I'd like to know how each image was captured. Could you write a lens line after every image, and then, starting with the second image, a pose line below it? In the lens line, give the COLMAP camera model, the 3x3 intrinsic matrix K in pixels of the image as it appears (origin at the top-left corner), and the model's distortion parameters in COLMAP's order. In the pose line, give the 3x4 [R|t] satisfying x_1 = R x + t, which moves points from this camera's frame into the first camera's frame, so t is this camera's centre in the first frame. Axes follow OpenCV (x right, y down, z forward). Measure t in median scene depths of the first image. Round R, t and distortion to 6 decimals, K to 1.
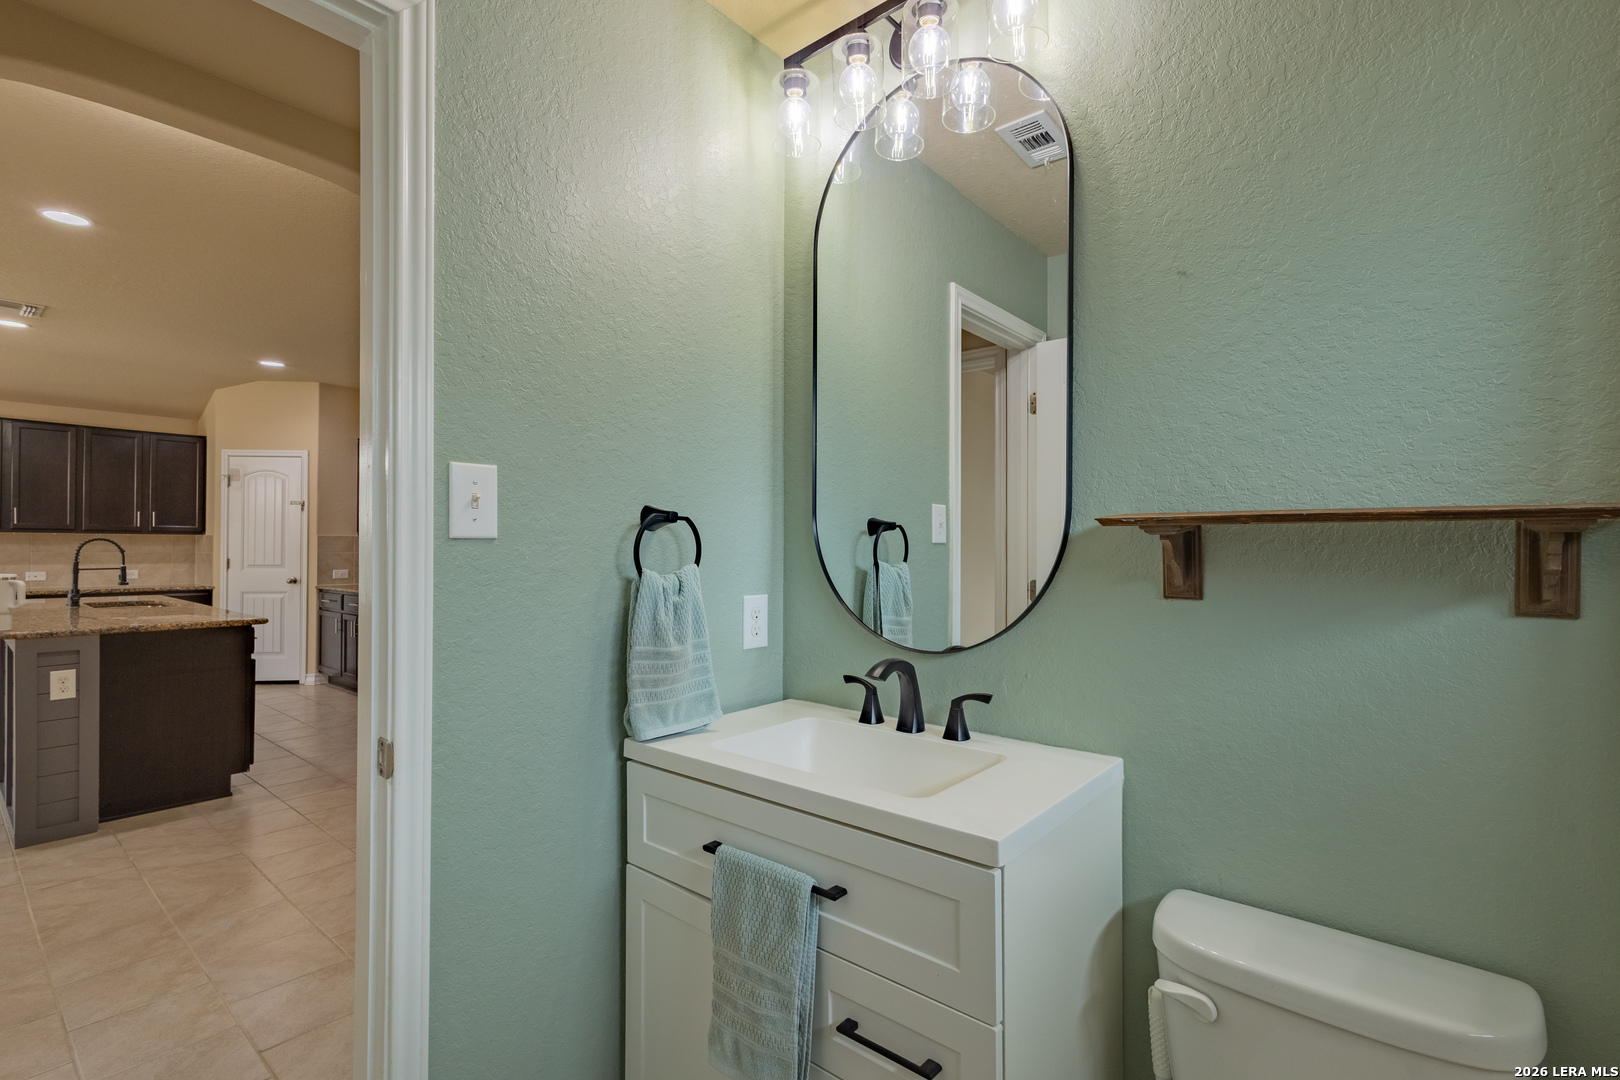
lens RADIAL K [[749.9, 0, 810.0], [0, 749.9, 540.0], [0, 0, 1]] dist [0.020379, -0.008322]
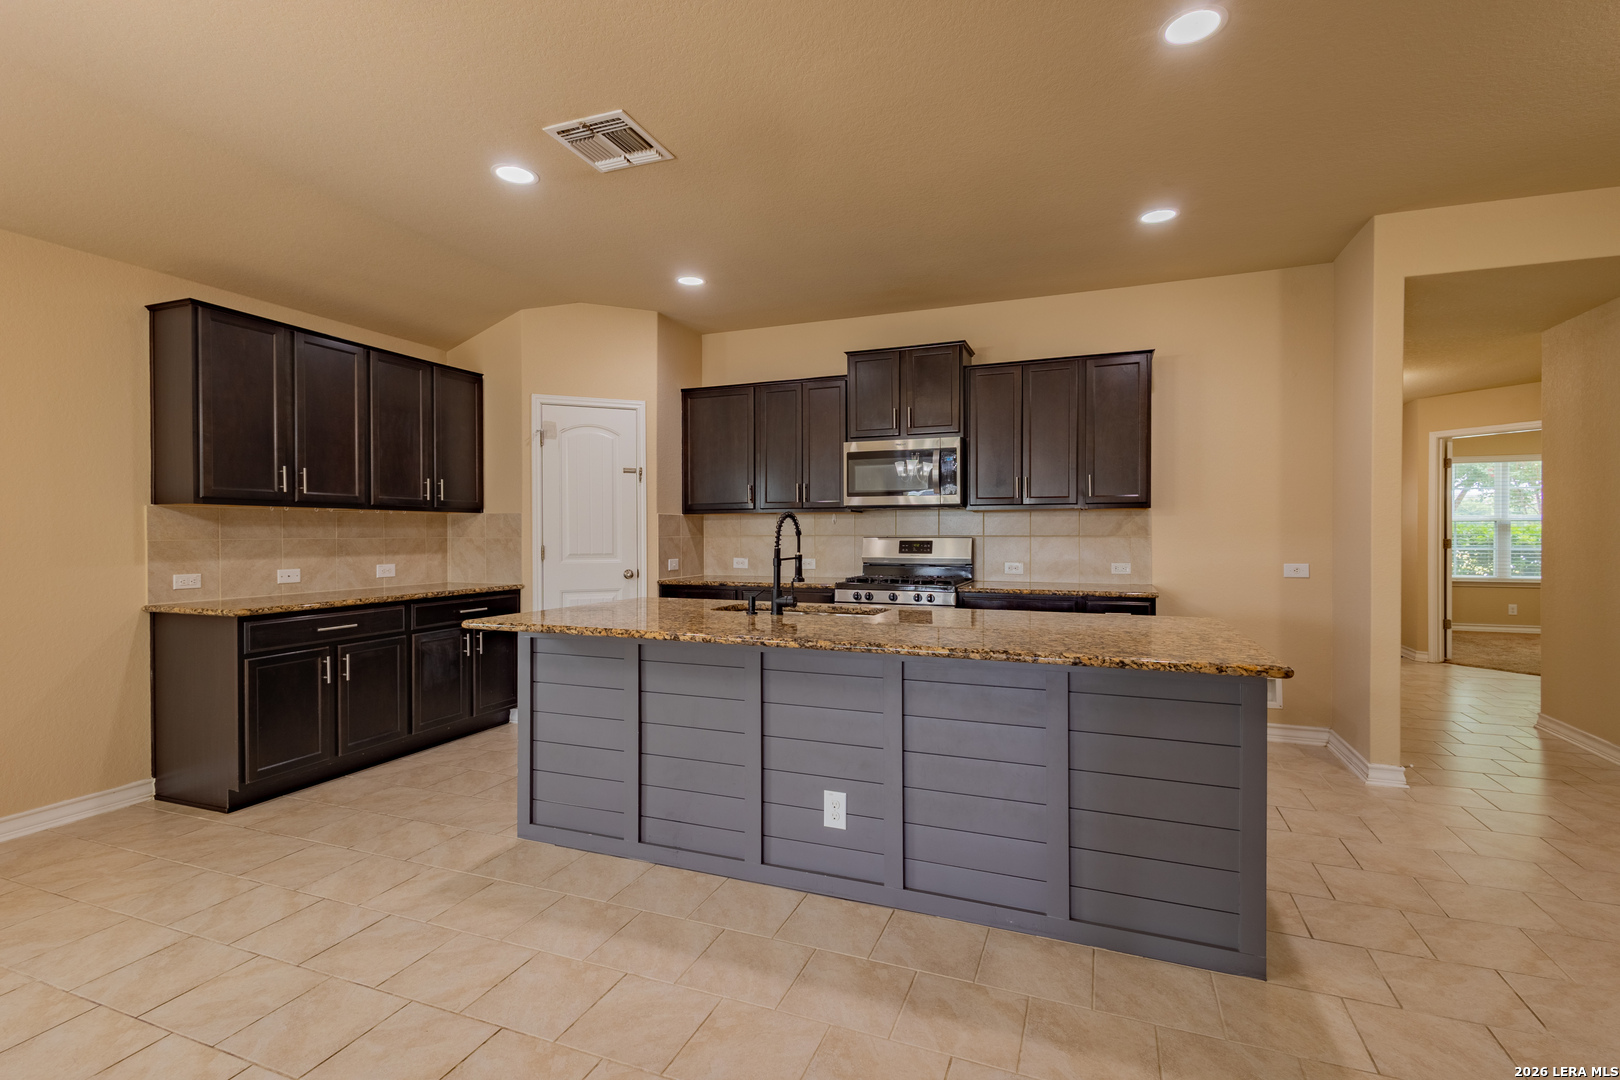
lens RADIAL K [[748.0, 0, 805.1], [0, 748.0, 538.0], [0, 0, 1]] dist [0.017383, -0.004905]
pose [[0.946915, -0.008065, 0.321383, -0.760030], [0.002498, 0.999840, 0.017731, 0.005083], [-0.321475, -0.015987, 0.946783, 0.238303]]
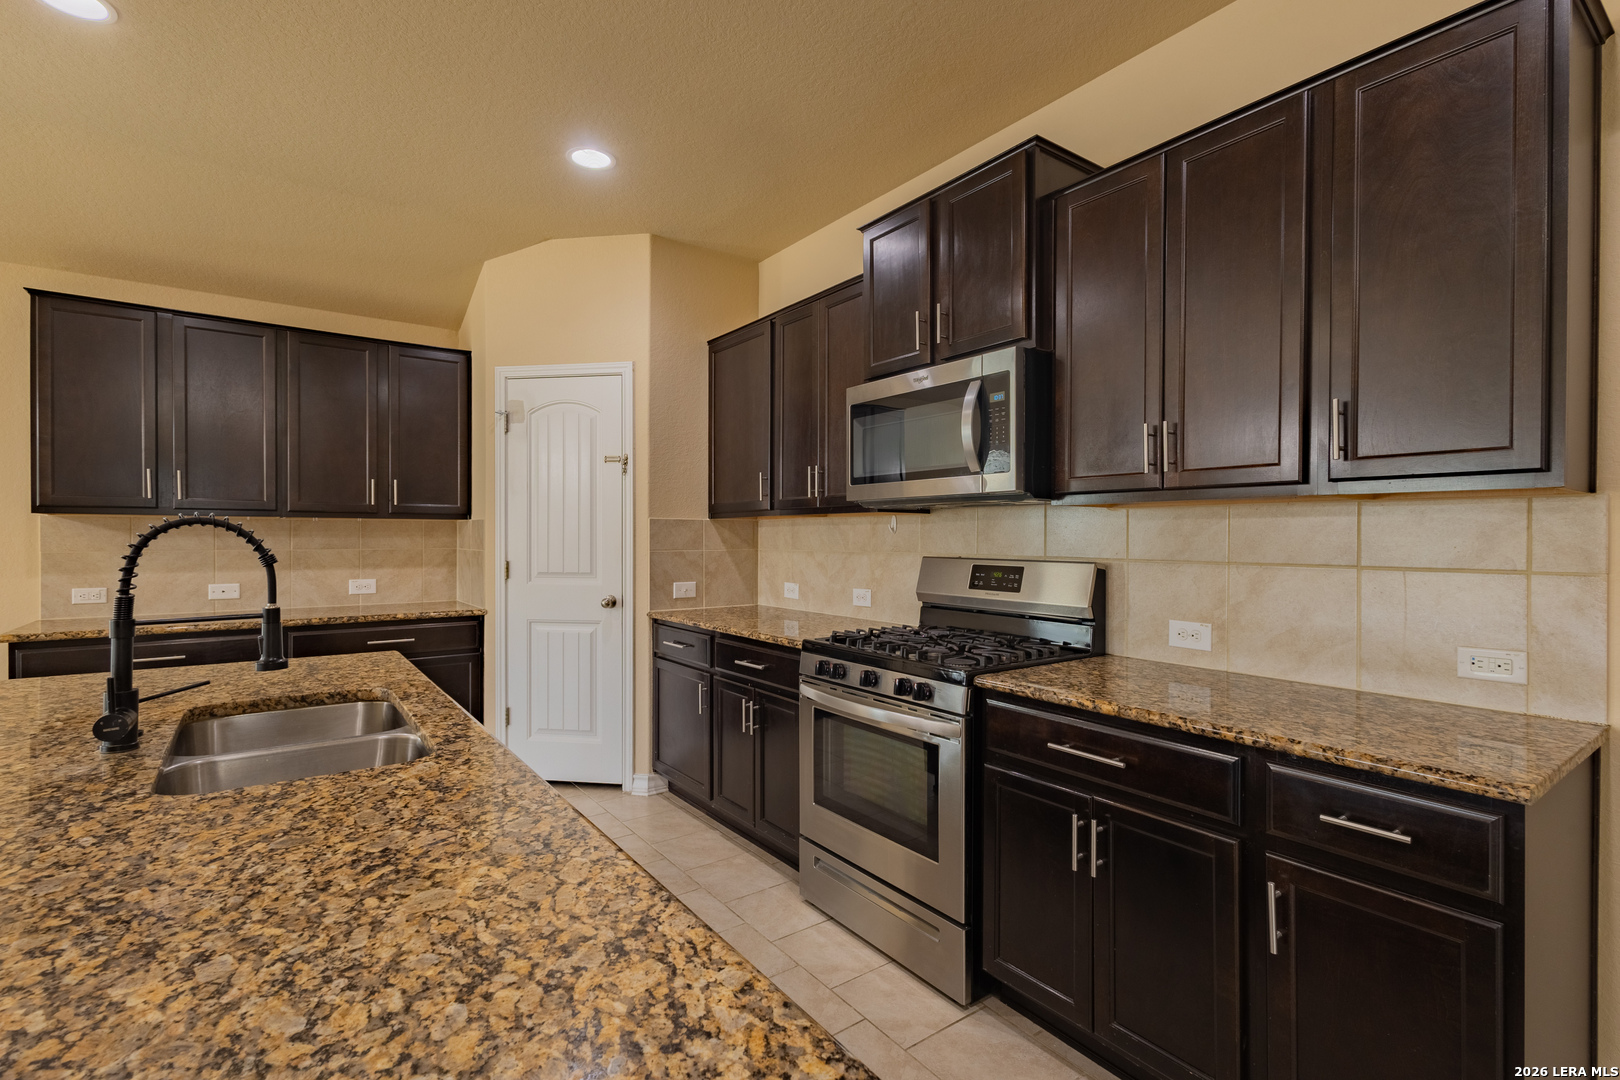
lens RADIAL K [[748.0, 0, 805.1], [0, 748.0, 538.0], [0, 0, 1]] dist [0.017383, -0.004905]
pose [[0.970884, -0.001342, -0.239548, -0.418897], [0.004282, 0.999922, 0.011754, 0.001883], [0.239513, -0.012438, 0.970813, 0.510213]]
